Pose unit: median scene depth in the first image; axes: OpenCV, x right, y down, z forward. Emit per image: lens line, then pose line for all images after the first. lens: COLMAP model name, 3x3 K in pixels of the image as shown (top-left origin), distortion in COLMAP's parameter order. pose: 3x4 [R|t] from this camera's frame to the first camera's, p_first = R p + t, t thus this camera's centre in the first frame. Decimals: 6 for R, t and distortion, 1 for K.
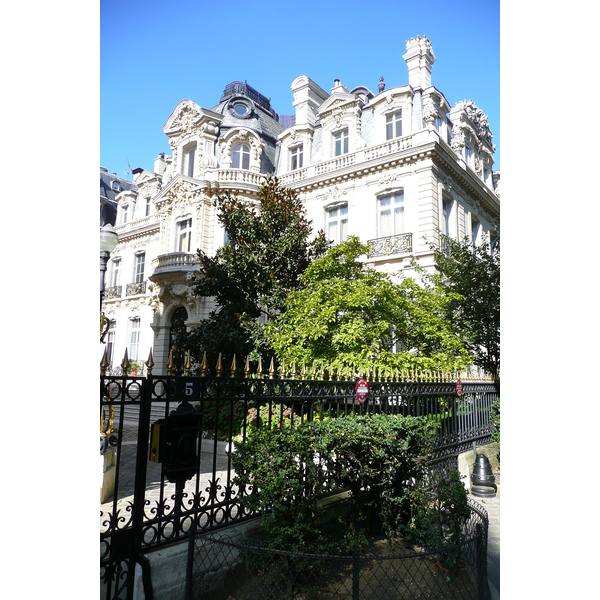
lens RADIAL K [[477.5, 0, 300.5], [0, 477.5, 301.0], [0, 0, 1]] dist [-0.001705, 0.007632]
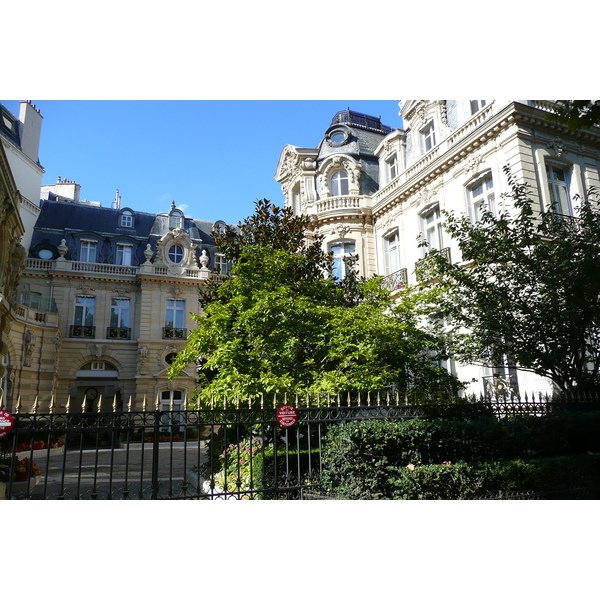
lens RADIAL K [[477.5, 0, 299.7], [0, 477.5, 300.0], [0, 0, 1]] dist [-0.001705, 0.007632]
pose [[0.869512, -0.151601, -0.470071, 0.229040], [0.116724, 0.987843, -0.102675, 0.023158], [0.479921, 0.034409, 0.876636, 0.114416]]
